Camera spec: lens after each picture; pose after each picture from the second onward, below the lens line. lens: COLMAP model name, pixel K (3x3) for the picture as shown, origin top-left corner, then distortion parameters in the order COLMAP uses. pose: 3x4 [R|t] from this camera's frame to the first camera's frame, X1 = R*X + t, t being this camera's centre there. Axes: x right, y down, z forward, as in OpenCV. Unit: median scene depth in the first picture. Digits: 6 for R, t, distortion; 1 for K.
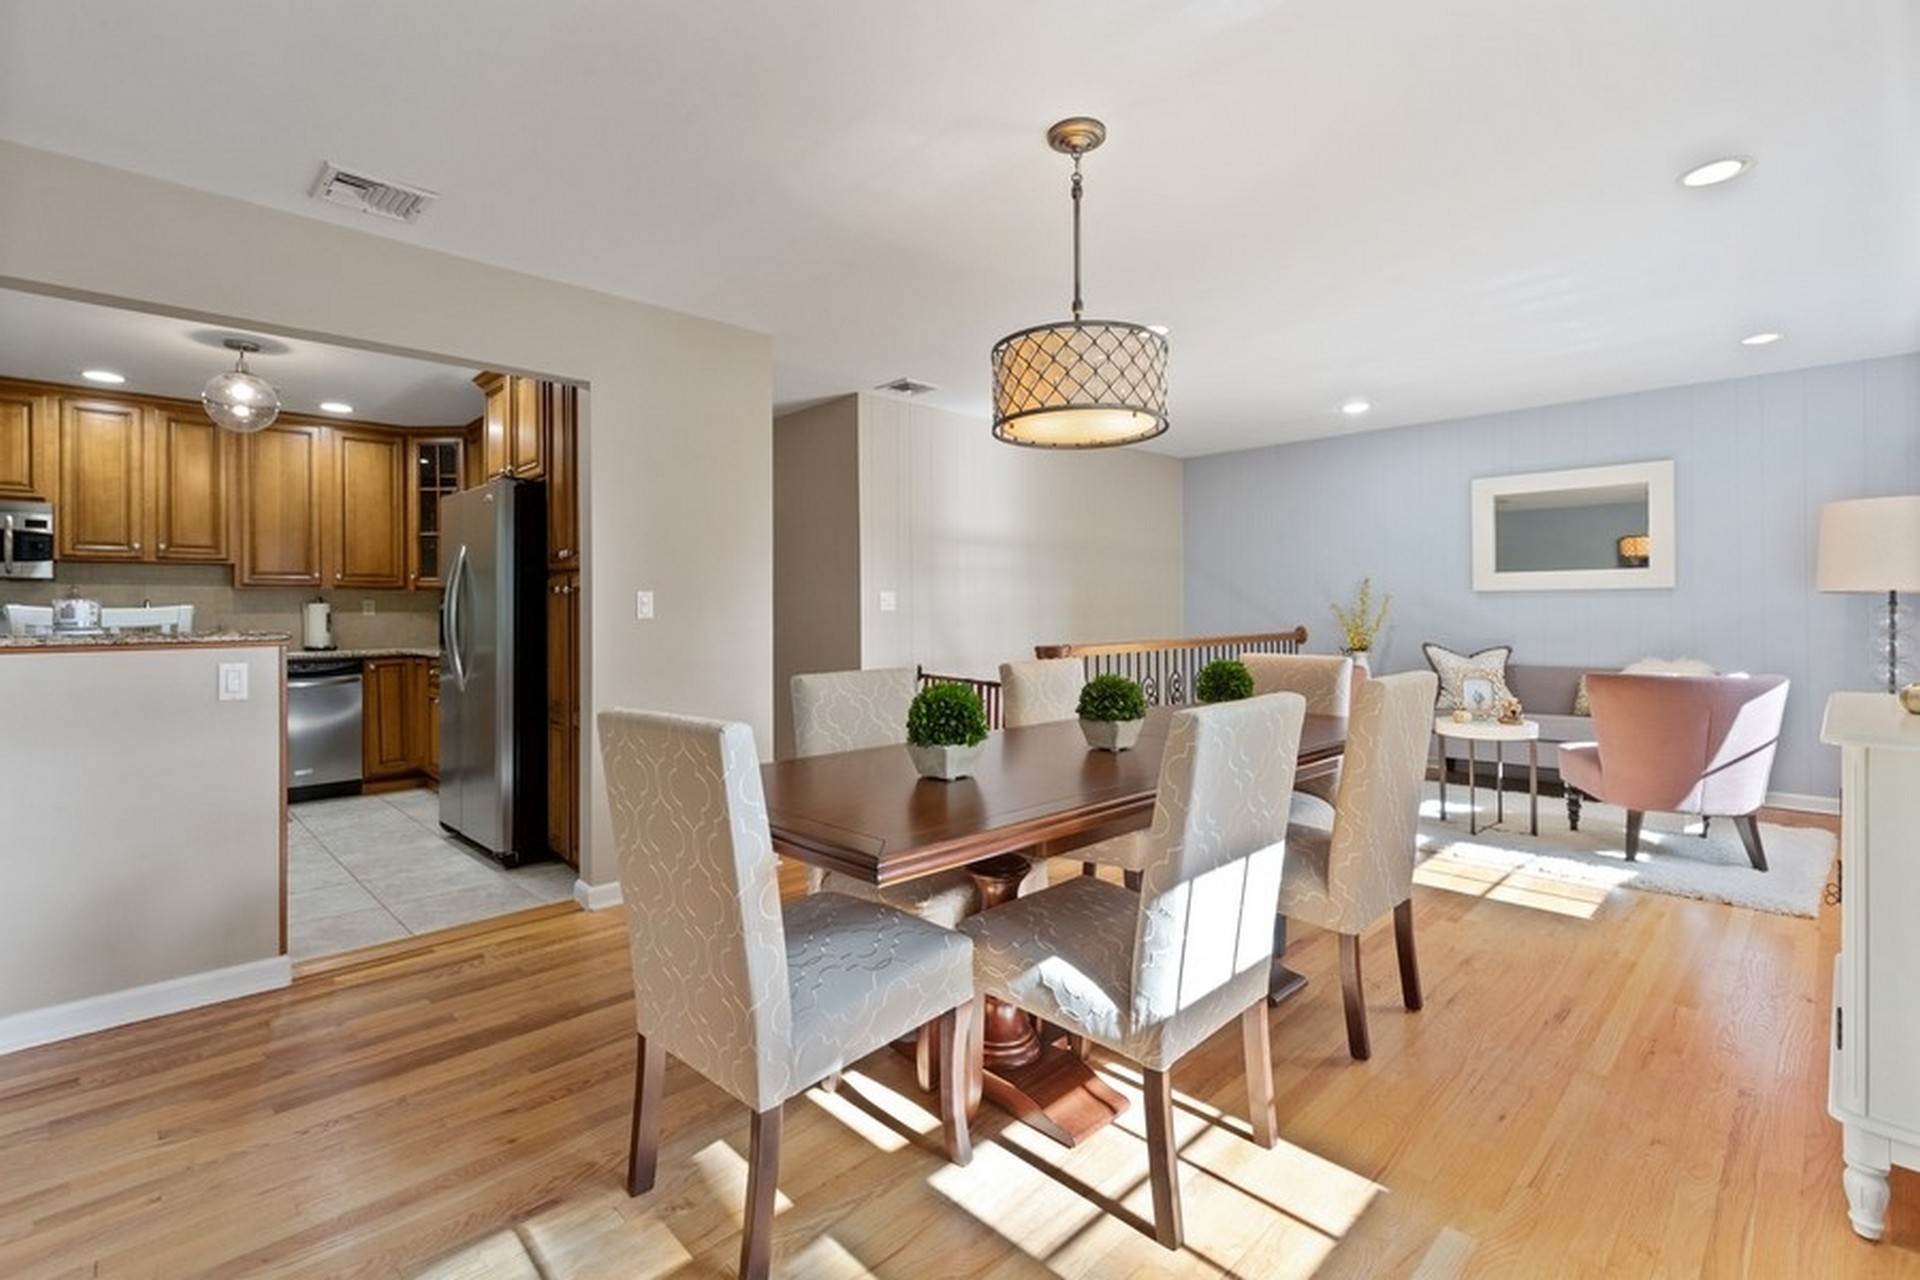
lens RADIAL K [[869.7, 0, 957.5], [0, 869.7, 609.2], [0, 0, 1]] dist [0.003399, -0.000443]
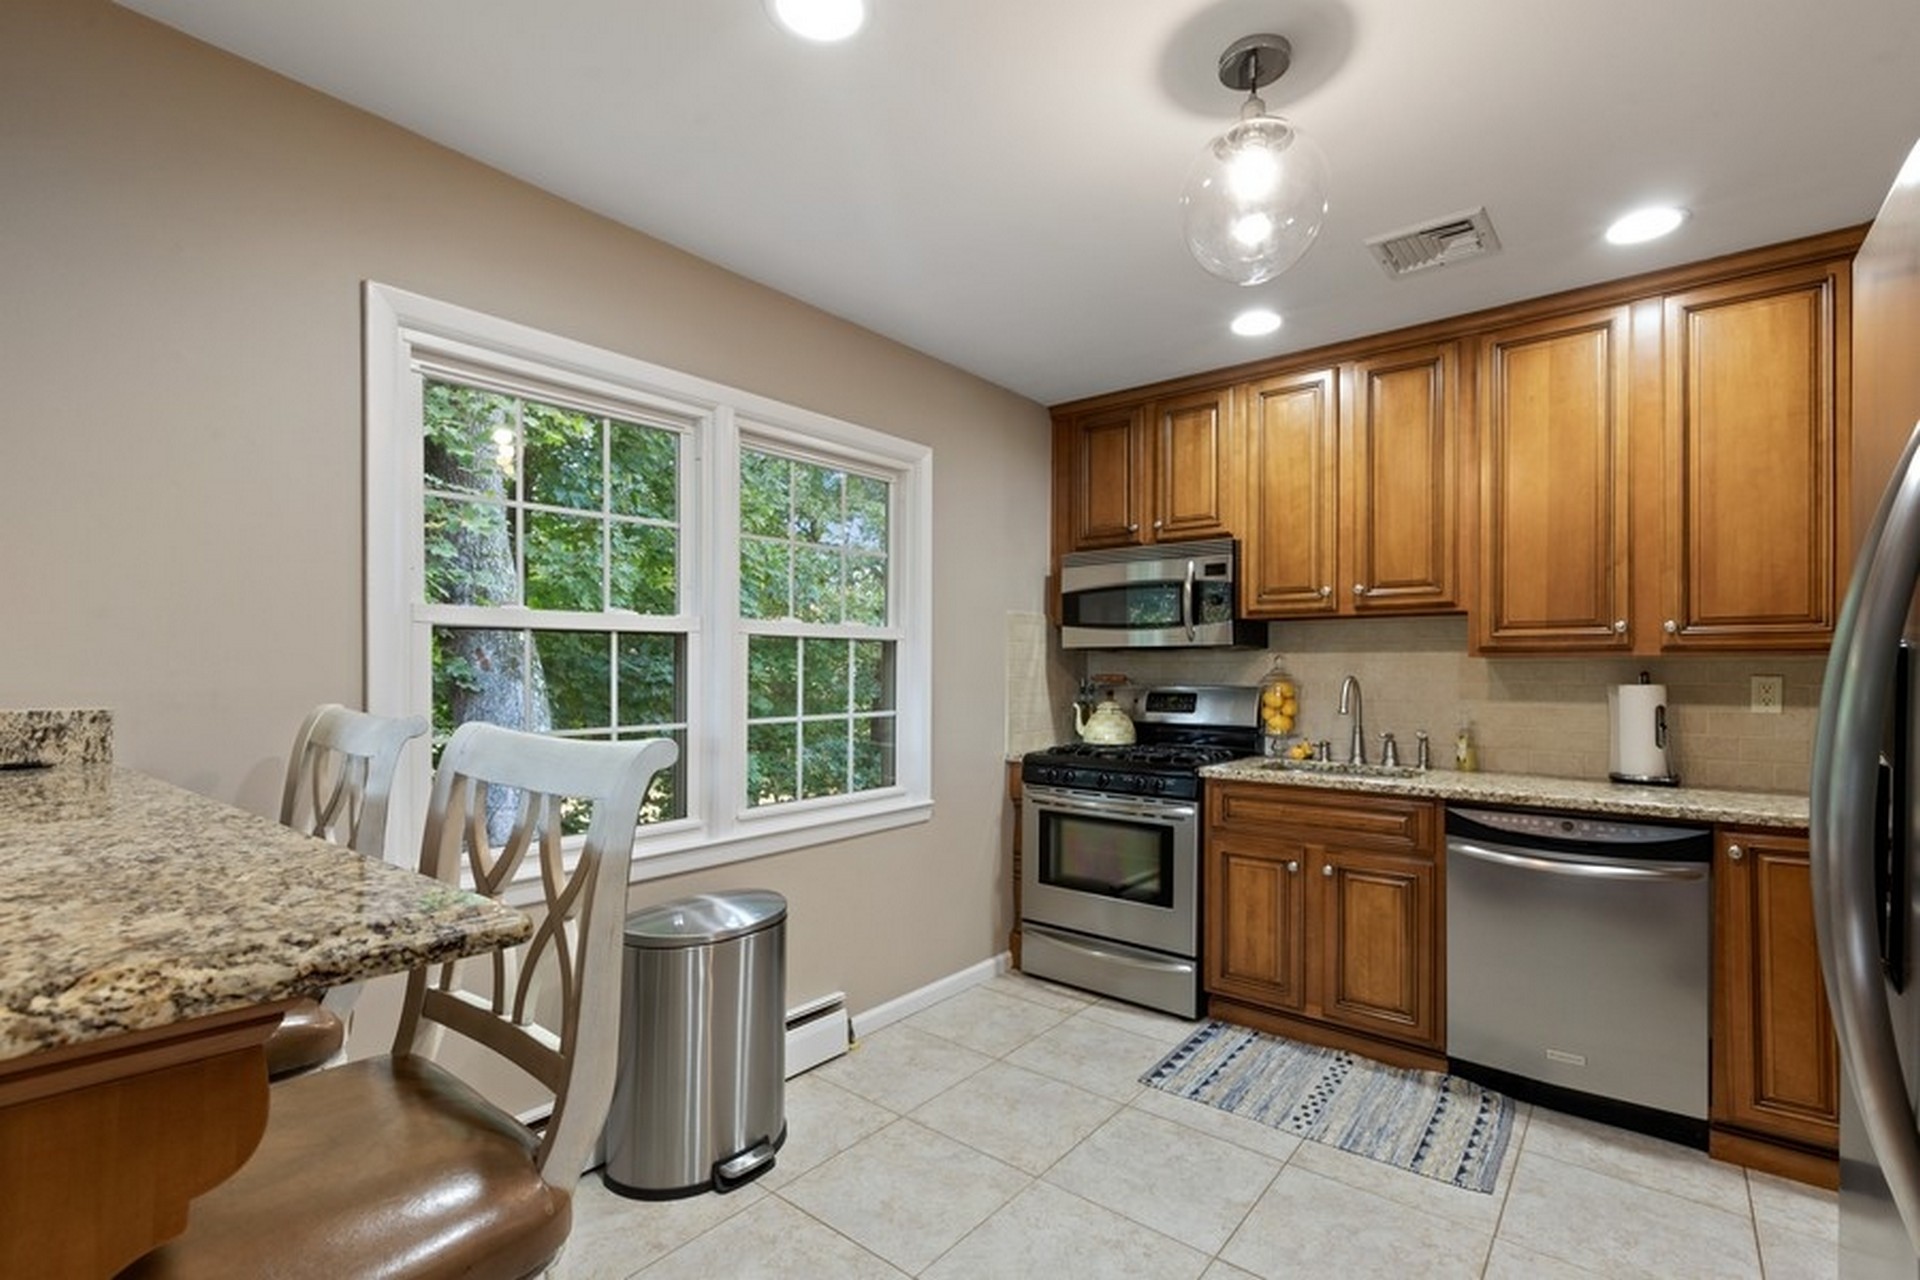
lens RADIAL K [[869.7, 0, 959.8], [0, 869.7, 671.5], [0, 0, 1]] dist [0.003399, -0.000443]
pose [[0.119880, 0.010714, -0.992731, -0.334514], [-0.001358, 0.999943, 0.010628, -0.019812], [0.992787, 0.000074, 0.119888, 0.626976]]
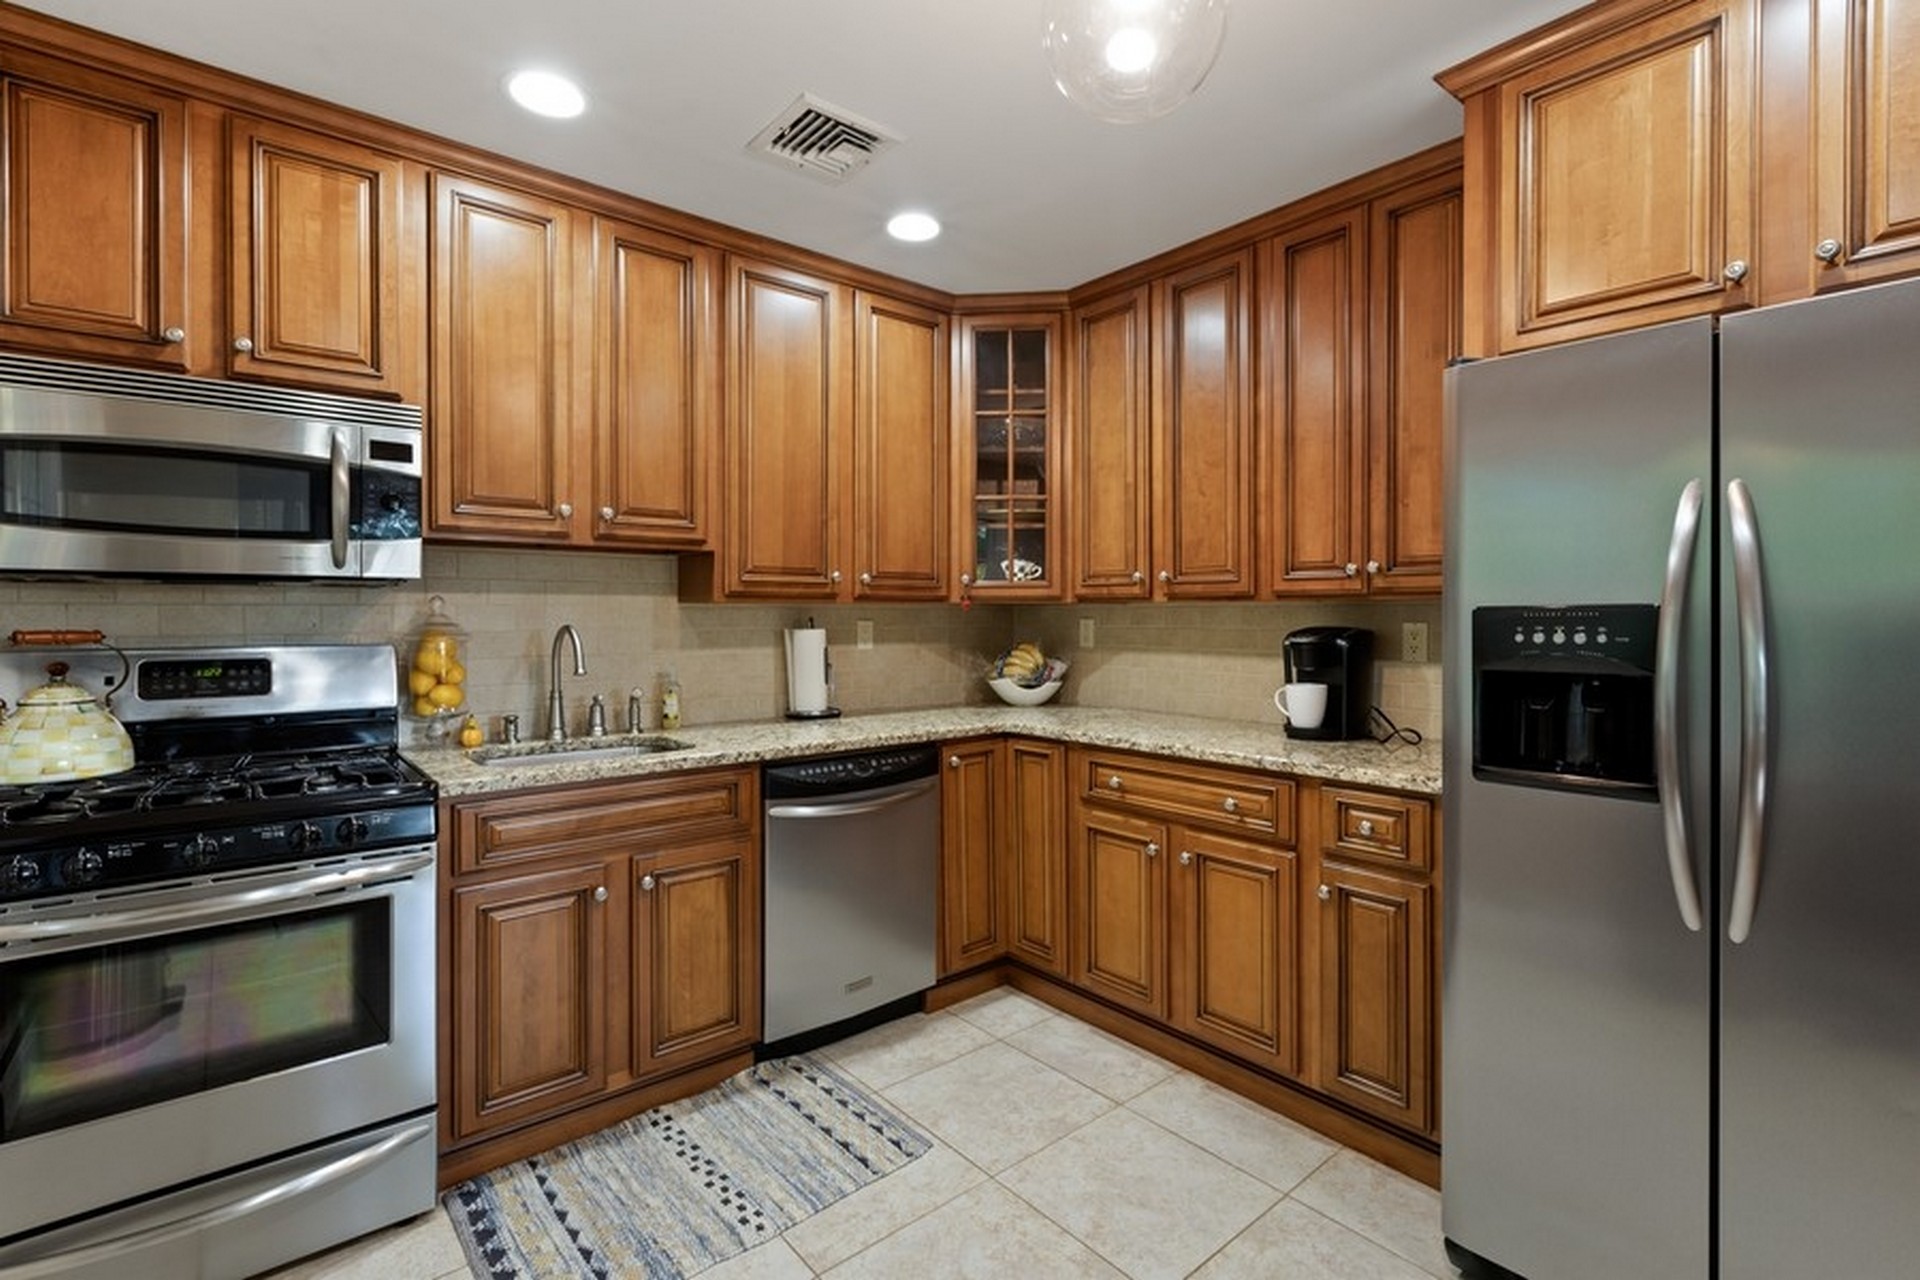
lens RADIAL K [[869.7, 0, 953.1], [0, 869.7, 622.0], [0, 0, 1]] dist [0.003399, -0.000443]
pose [[0.997263, 0.007445, -0.073560, -0.663139], [-0.006617, 0.999912, 0.011493, -0.018970], [0.073639, -0.010975, 0.997225, 0.525439]]
